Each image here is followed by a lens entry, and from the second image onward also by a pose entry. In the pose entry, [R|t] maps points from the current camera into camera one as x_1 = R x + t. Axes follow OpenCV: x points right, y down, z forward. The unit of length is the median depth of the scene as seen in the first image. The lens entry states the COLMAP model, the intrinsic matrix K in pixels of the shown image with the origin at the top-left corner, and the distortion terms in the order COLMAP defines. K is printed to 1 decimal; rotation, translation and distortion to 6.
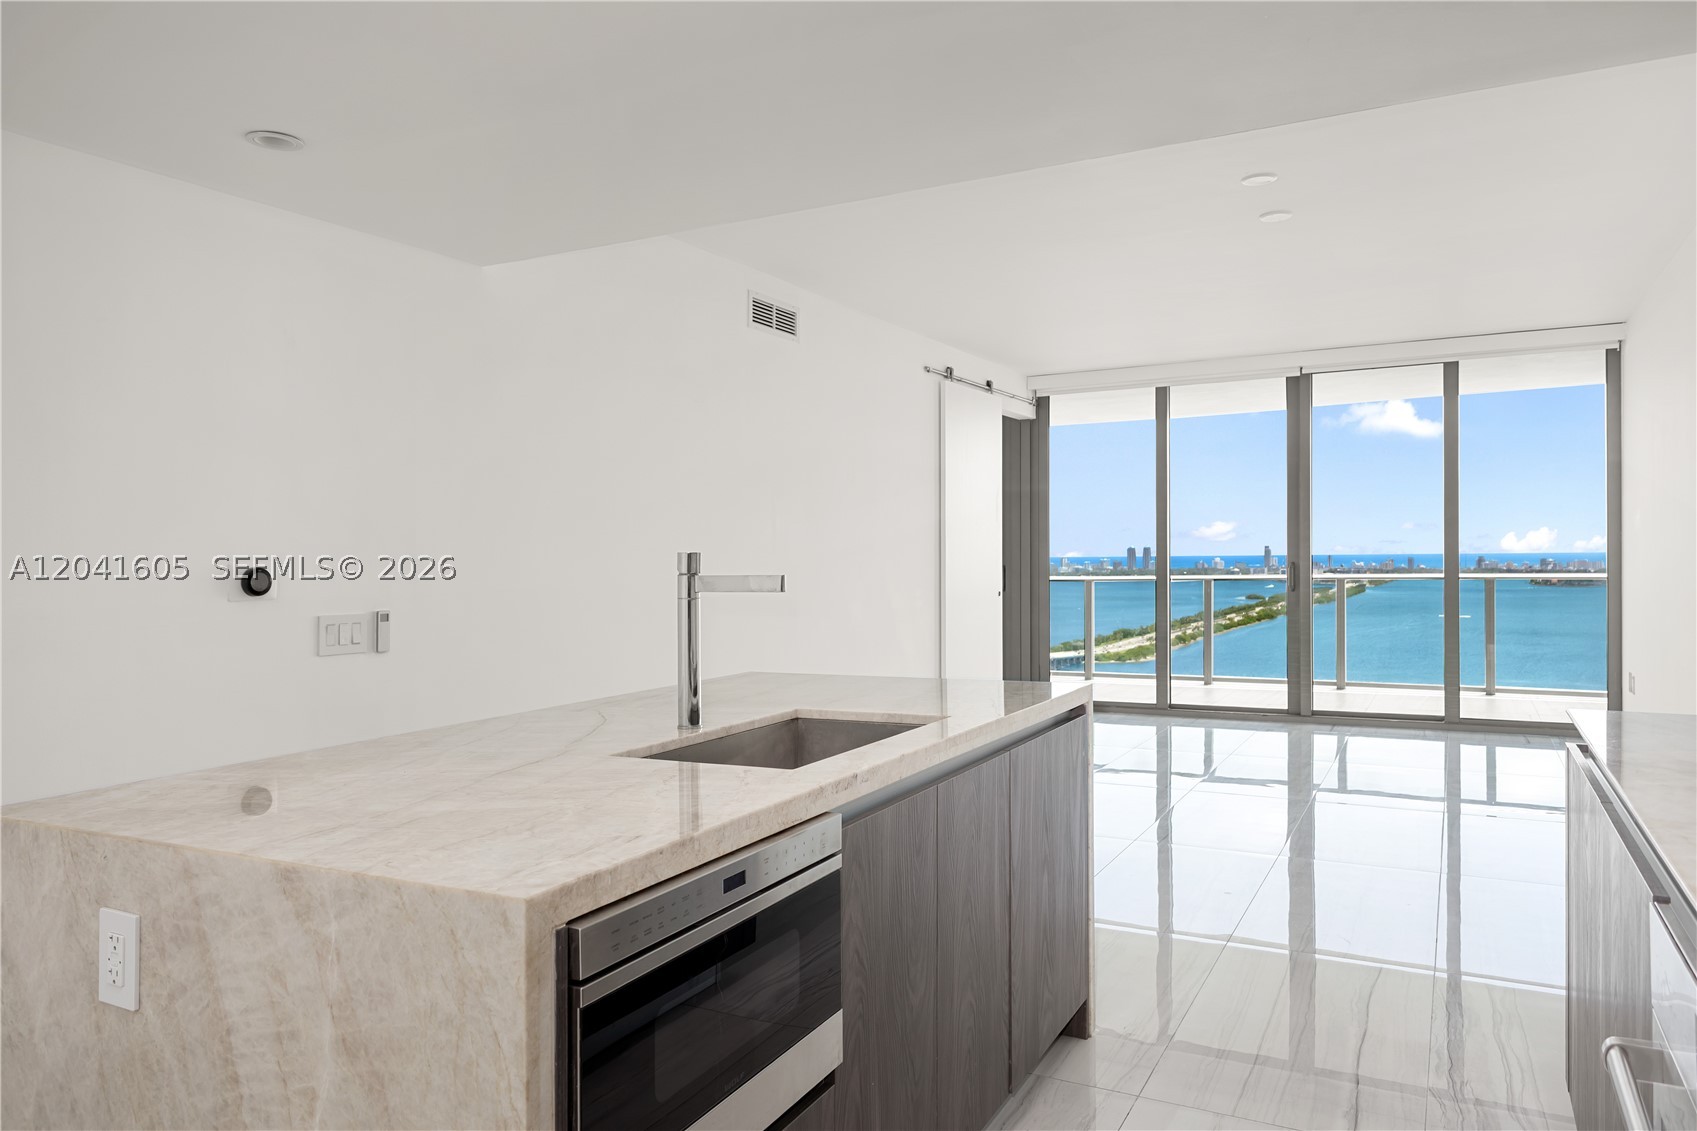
lens RADIAL K [[1153.1, 0, 848.5], [0, 1153.1, 565.5], [0, 0, 1]] dist [0.003814, 0.000501]
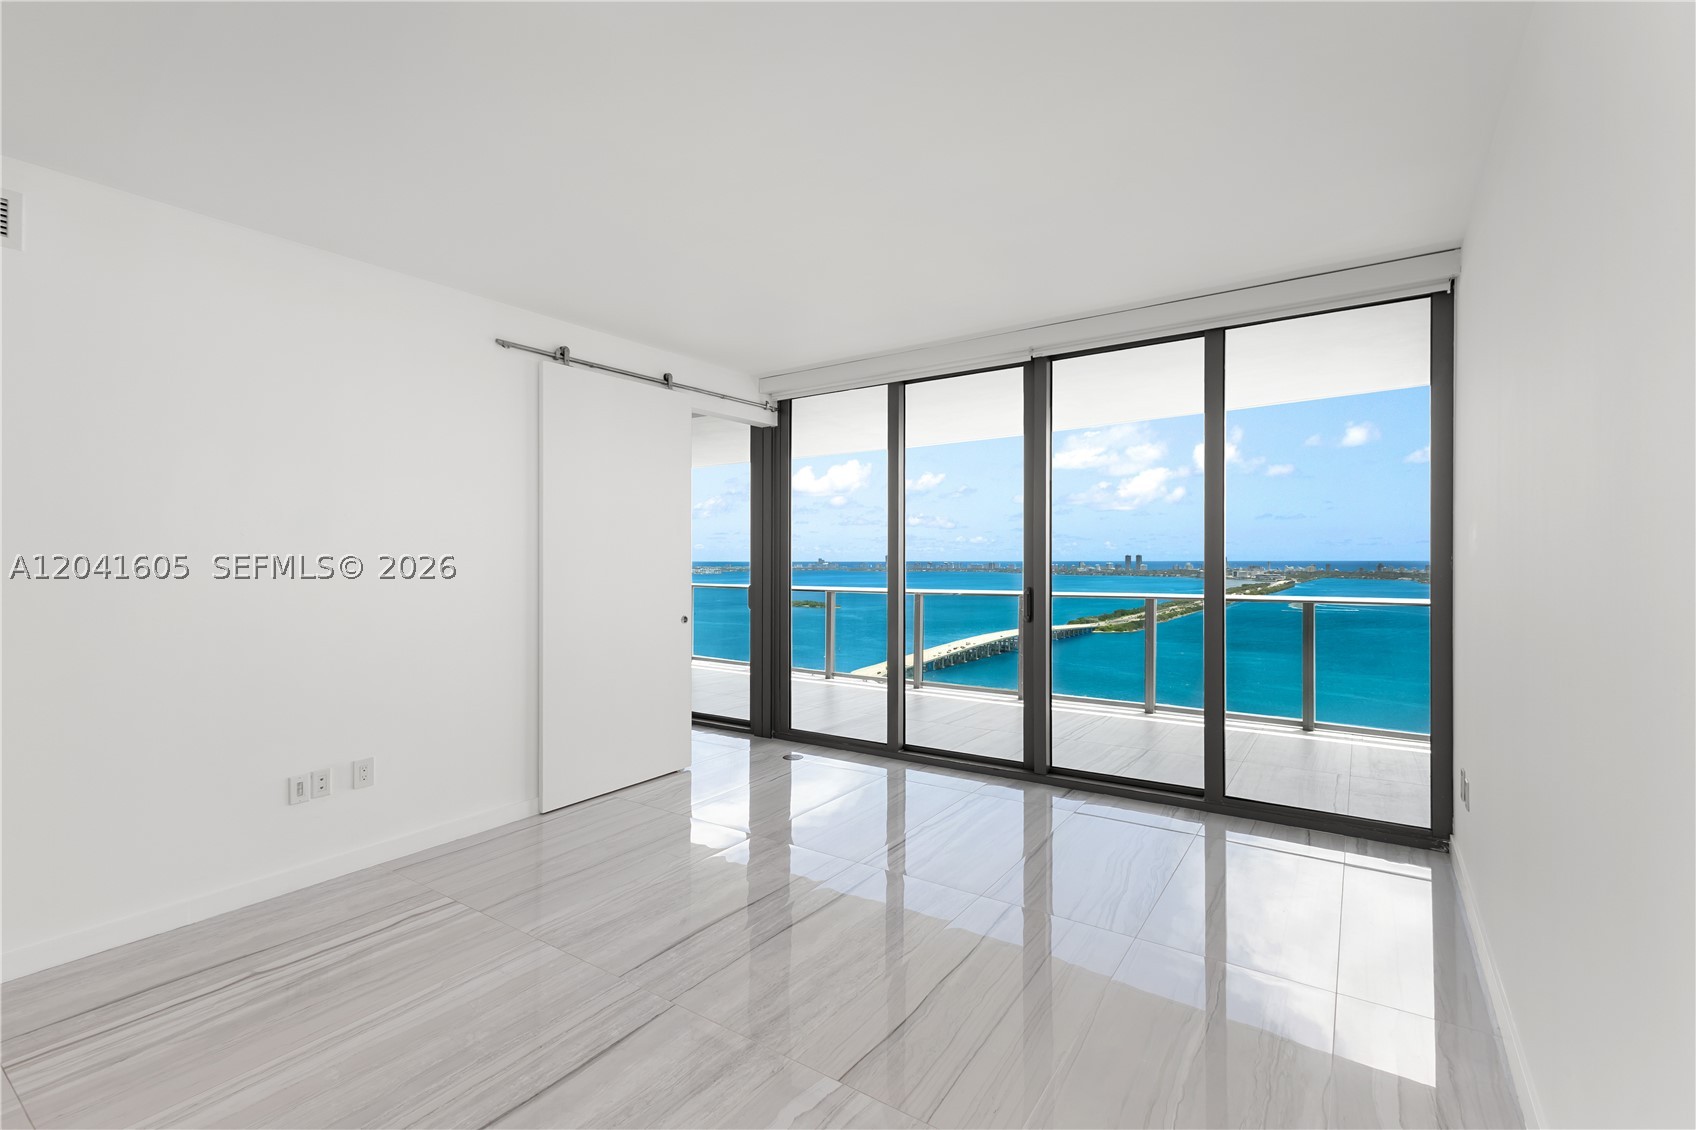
lens RADIAL K [[748.7, 0, 848.0], [0, 748.7, 565.0], [0, 0, 1]] dist [0.024394, -0.009914]
pose [[0.993243, 0.010895, -0.115540, 0.319466], [-0.010837, 0.999941, 0.001133, -0.018007], [0.115545, 0.000127, 0.993302, 0.446667]]
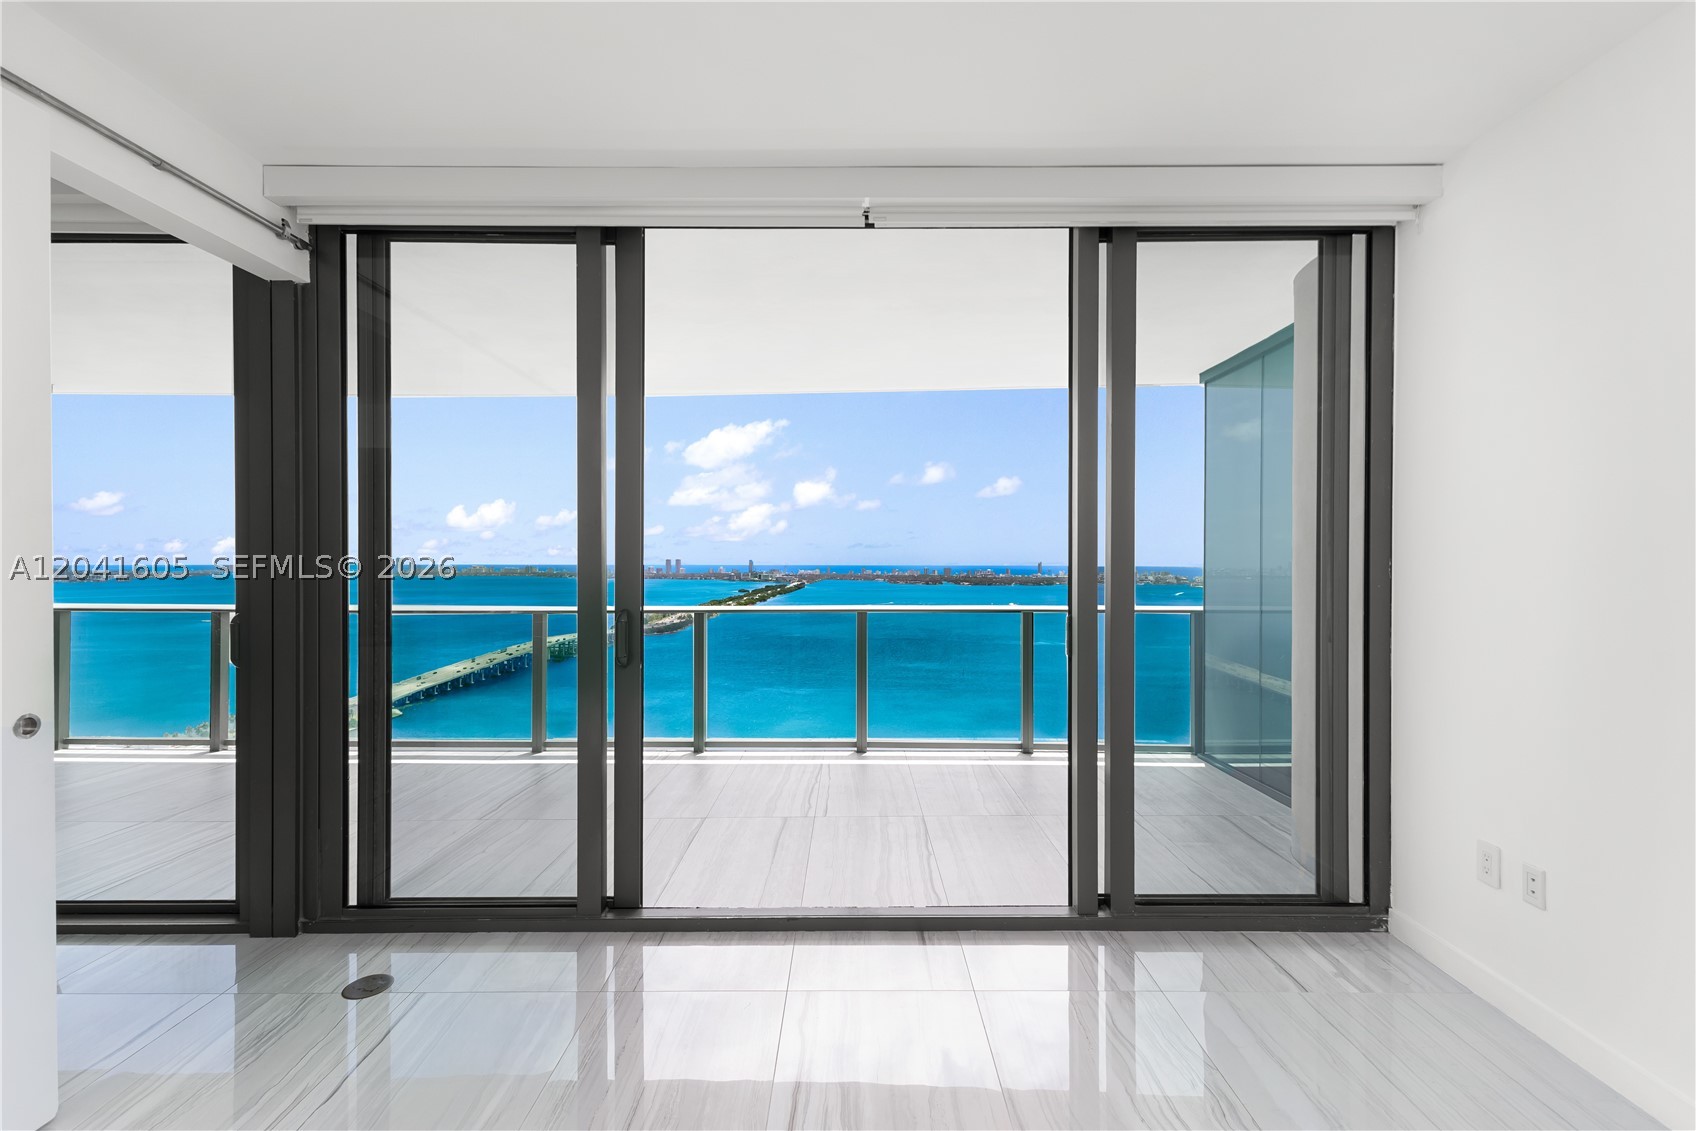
lens RADIAL K [[755.1, 0, 845.0], [0, 755.1, 573.8], [0, 0, 1]] dist [0.023159, -0.000169]
pose [[0.890758, 0.006775, 0.454428, 0.234378], [-0.008604, 0.999961, 0.001958, -0.018897], [-0.454397, -0.005654, 0.890781, 0.705177]]
